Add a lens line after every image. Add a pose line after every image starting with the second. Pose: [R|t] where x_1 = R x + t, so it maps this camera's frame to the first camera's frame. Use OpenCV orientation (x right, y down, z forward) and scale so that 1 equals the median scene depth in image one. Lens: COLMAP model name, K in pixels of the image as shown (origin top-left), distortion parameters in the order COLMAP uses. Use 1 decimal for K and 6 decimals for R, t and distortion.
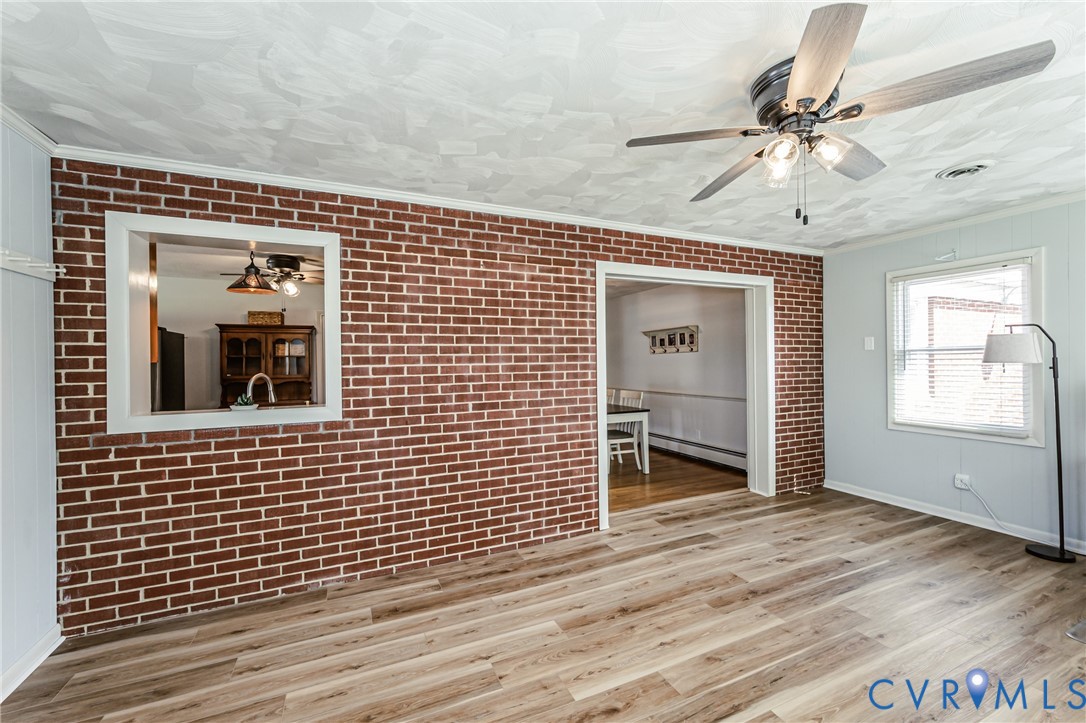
lens RADIAL K [[436.4, 0, 540.7], [0, 436.4, 360.9], [0, 0, 1]] dist [0.001303, -0.000704]
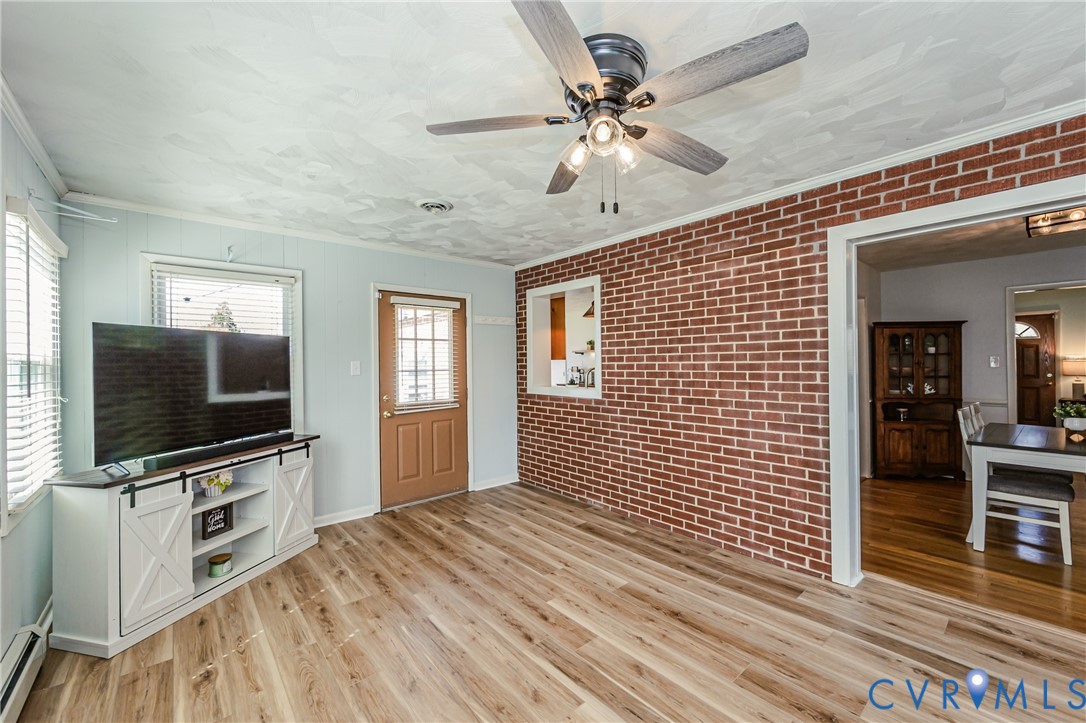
lens RADIAL K [[436.4, 0, 544.4], [0, 436.4, 362.2], [0, 0, 1]] dist [0.001303, -0.000704]
pose [[0.284584, 0.007935, -0.958618, 0.842534], [0.004962, 0.999940, 0.009750, -0.005636], [0.958638, -0.007531, 0.284527, 0.354855]]
